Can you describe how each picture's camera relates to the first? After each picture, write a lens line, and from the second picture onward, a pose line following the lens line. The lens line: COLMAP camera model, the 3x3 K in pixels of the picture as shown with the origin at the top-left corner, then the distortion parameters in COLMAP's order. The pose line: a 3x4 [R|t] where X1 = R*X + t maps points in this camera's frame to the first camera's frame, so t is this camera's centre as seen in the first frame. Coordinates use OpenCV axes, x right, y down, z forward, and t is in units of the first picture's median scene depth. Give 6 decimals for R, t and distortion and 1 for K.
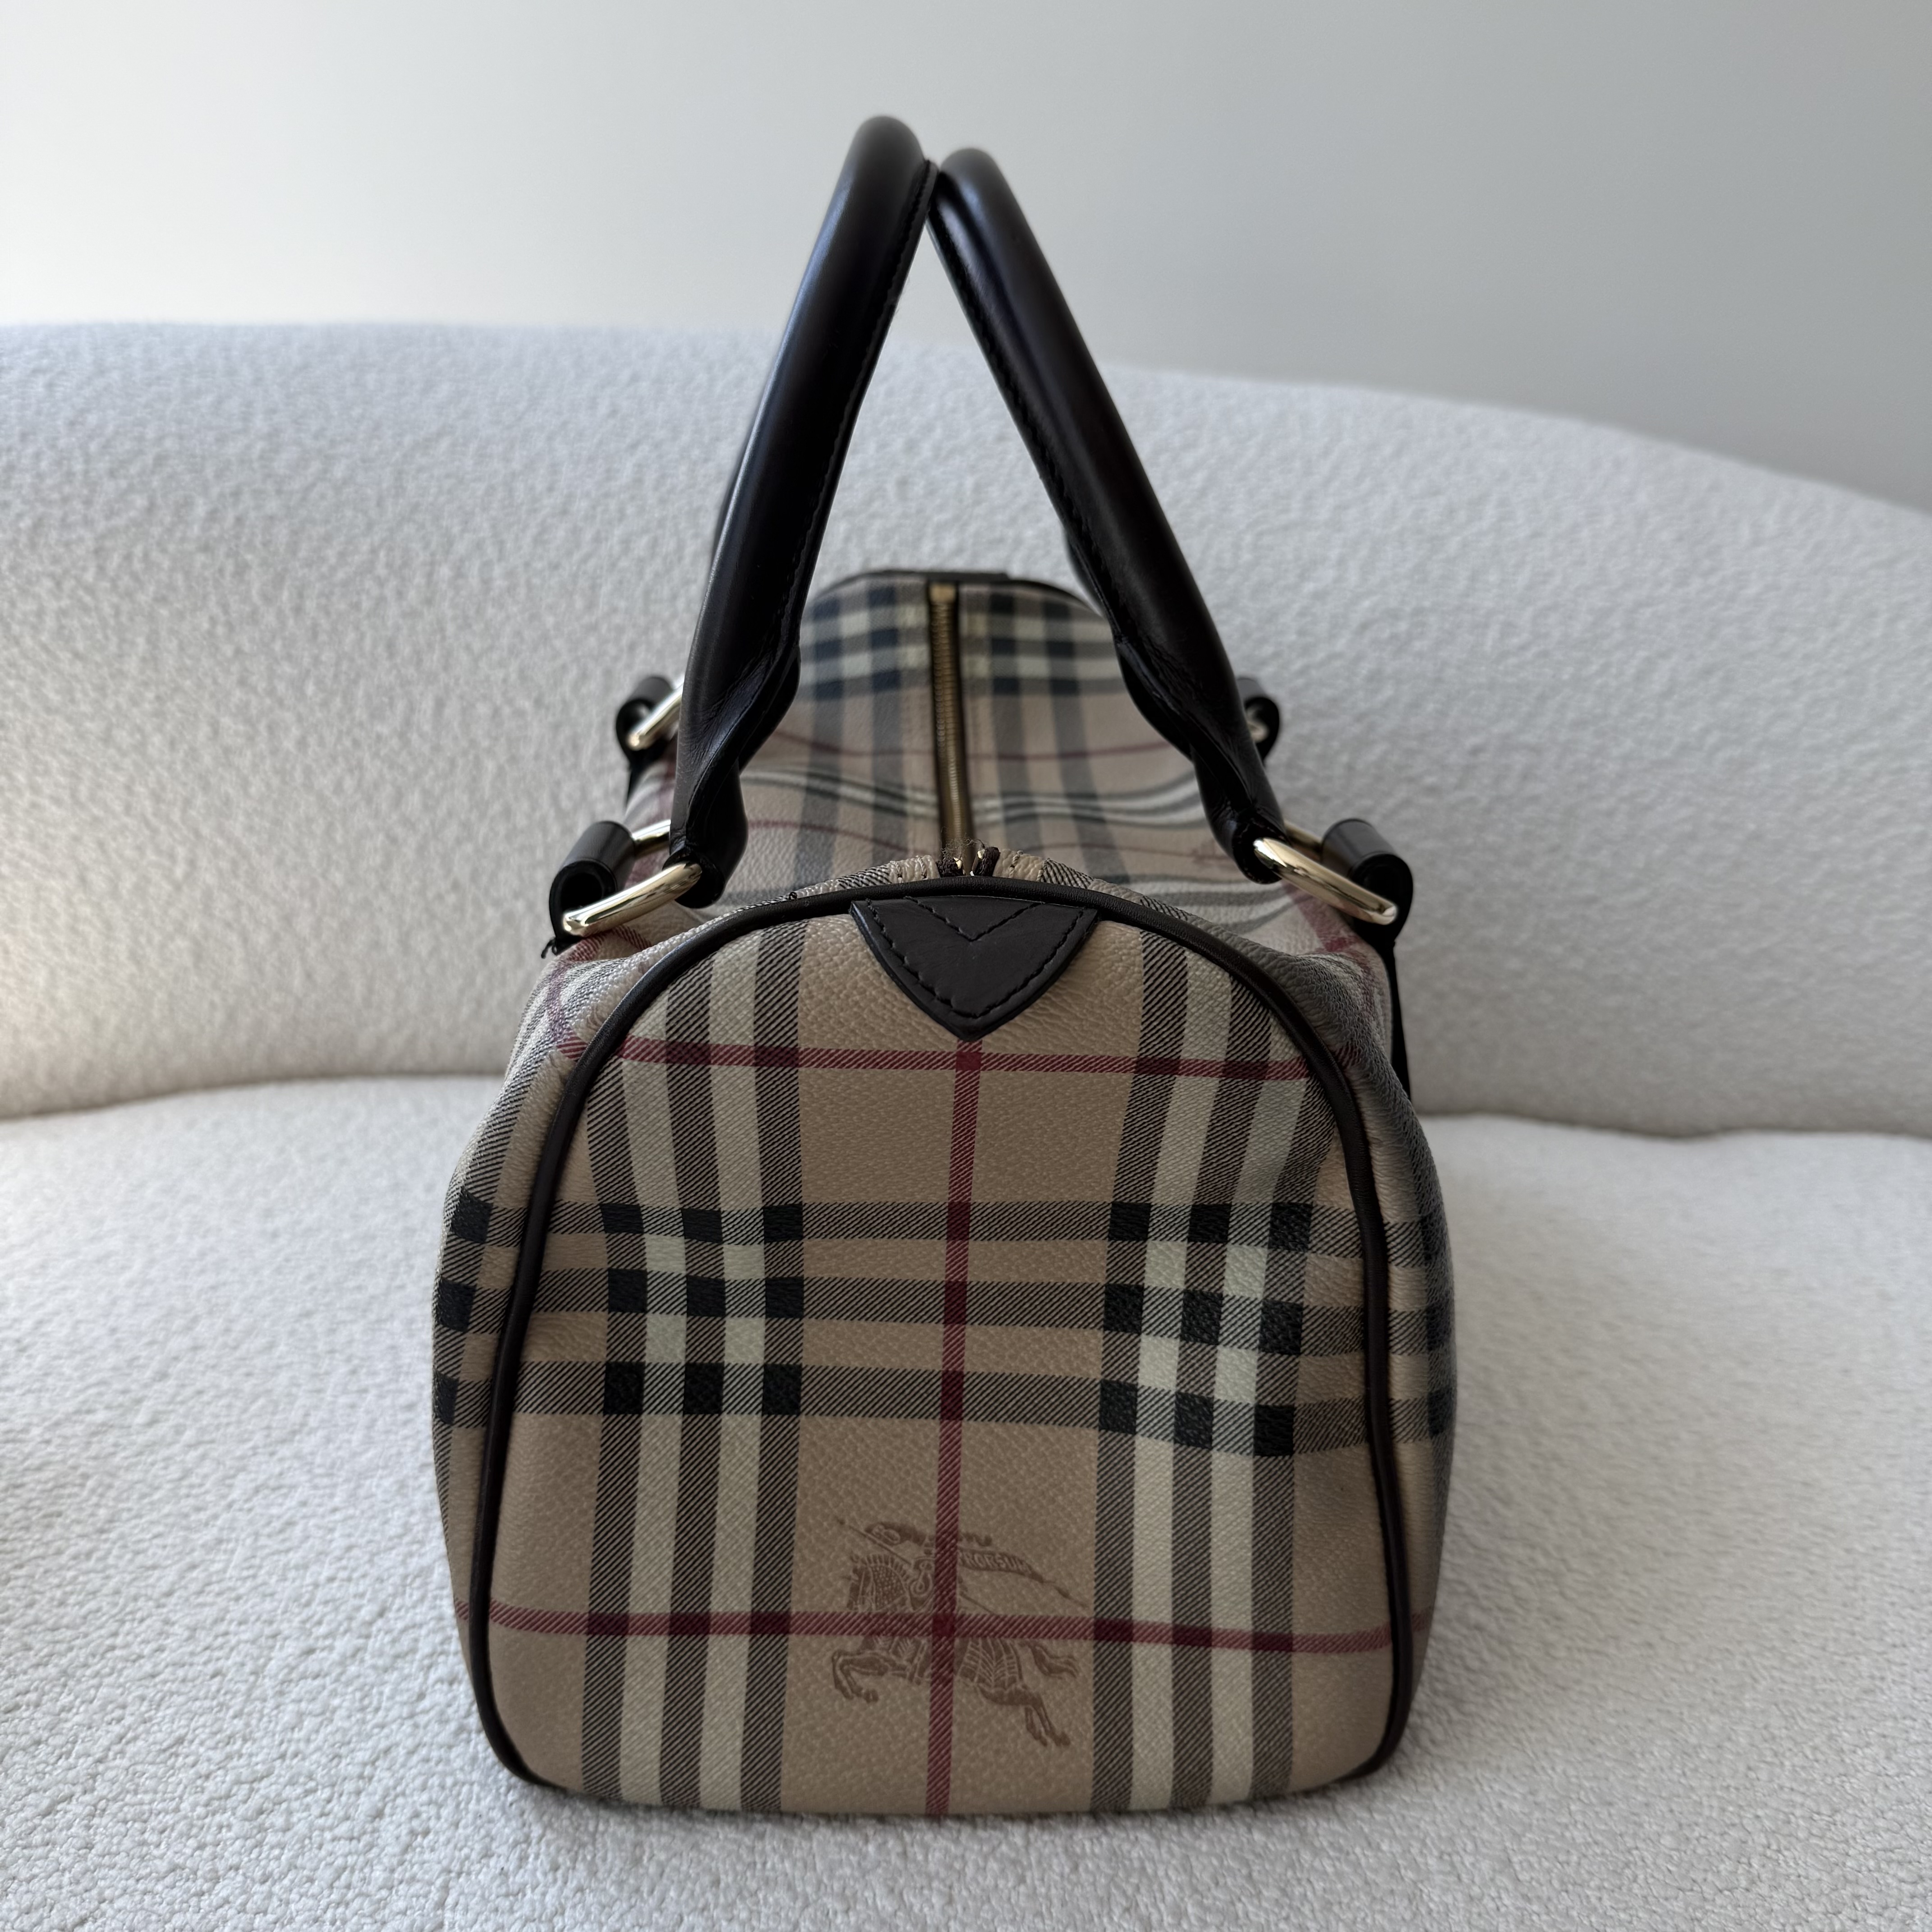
lens RADIAL K [[1845.7, 0, 968.4], [0, 1845.7, 954.5], [0, 0, 1]] dist [0.172514, -0.479526]
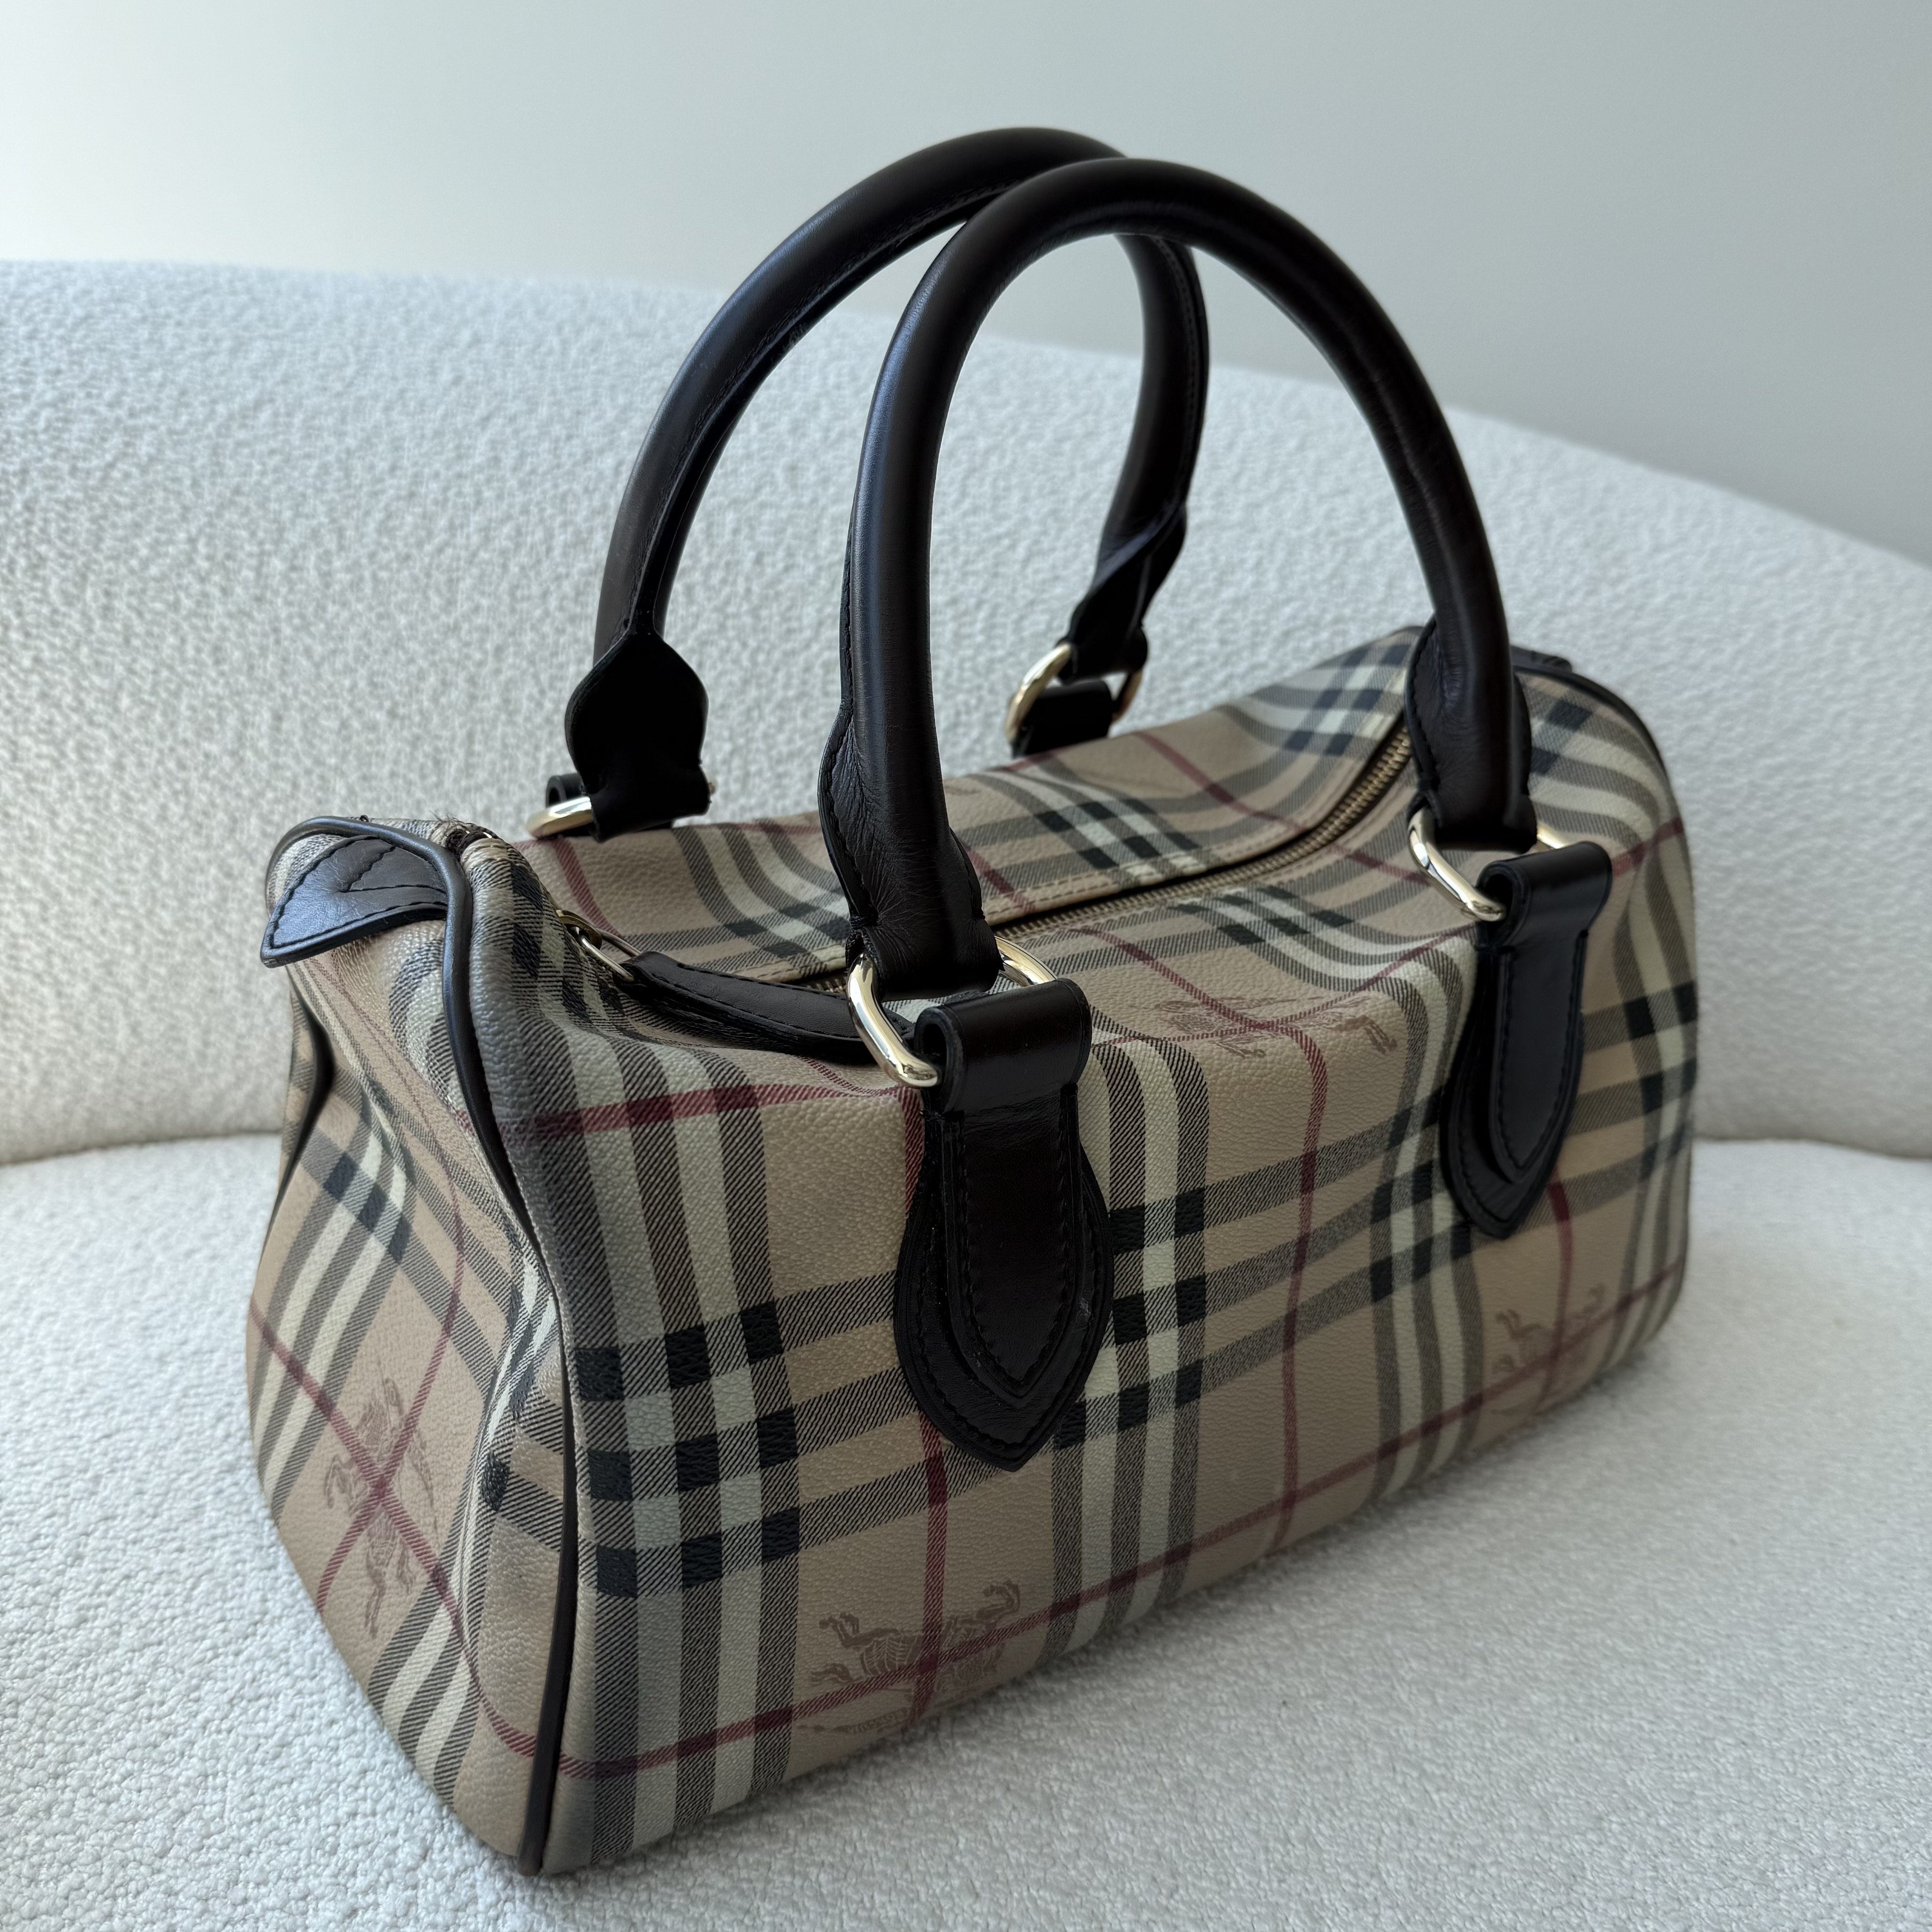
lens RADIAL K [[1844.5, 0, 966.0], [0, 1844.5, 966.0], [0, 0, 1]] dist [0.120171, -0.290150]
pose [[0.984590, -0.028294, 0.172577, -0.121865], [0.017401, 0.997778, 0.064311, -0.069725], [-0.174013, -0.060317, 0.982894, 0.074299]]
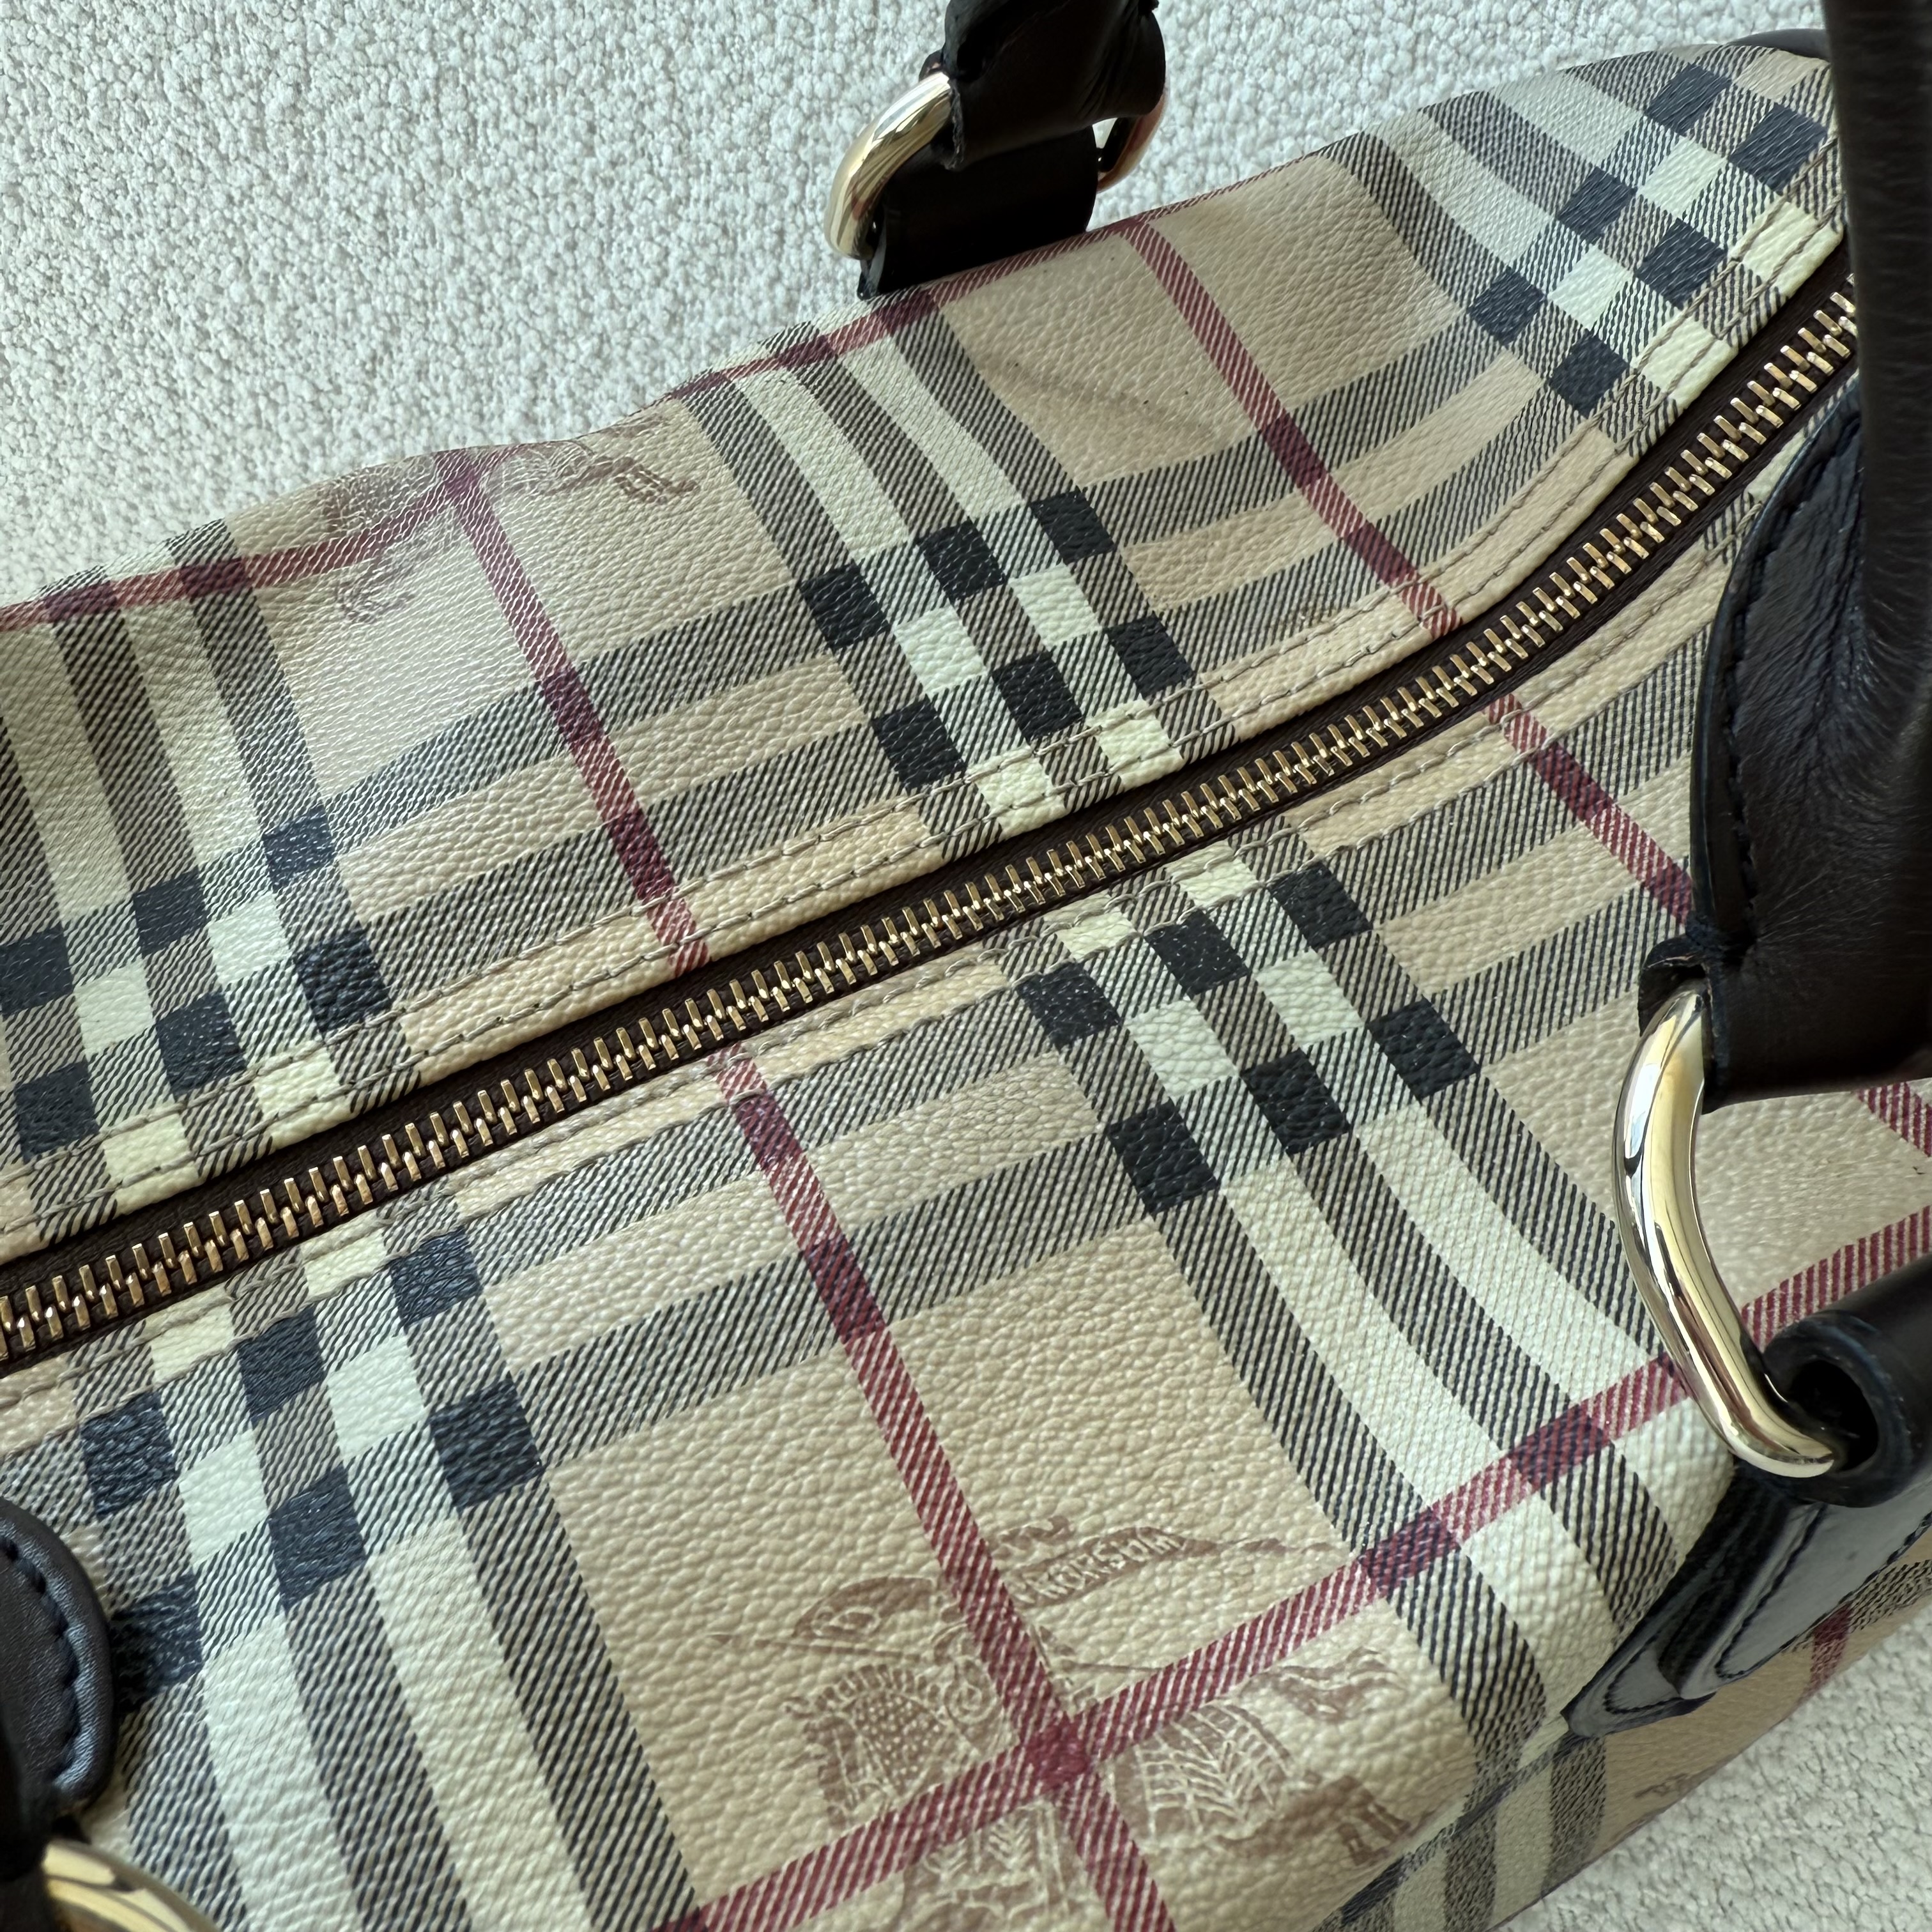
lens RADIAL K [[1871.8, 0, 972.6], [0, 1871.8, 806.9], [0, 0, 1]] dist [-0.013205, 0.019736]
pose [[0.999857, -0.011578, 0.012294, 0.057558], [0.003219, 0.845295, 0.534290, -0.219051], [-0.016578, -0.534175, 0.845212, 0.504878]]
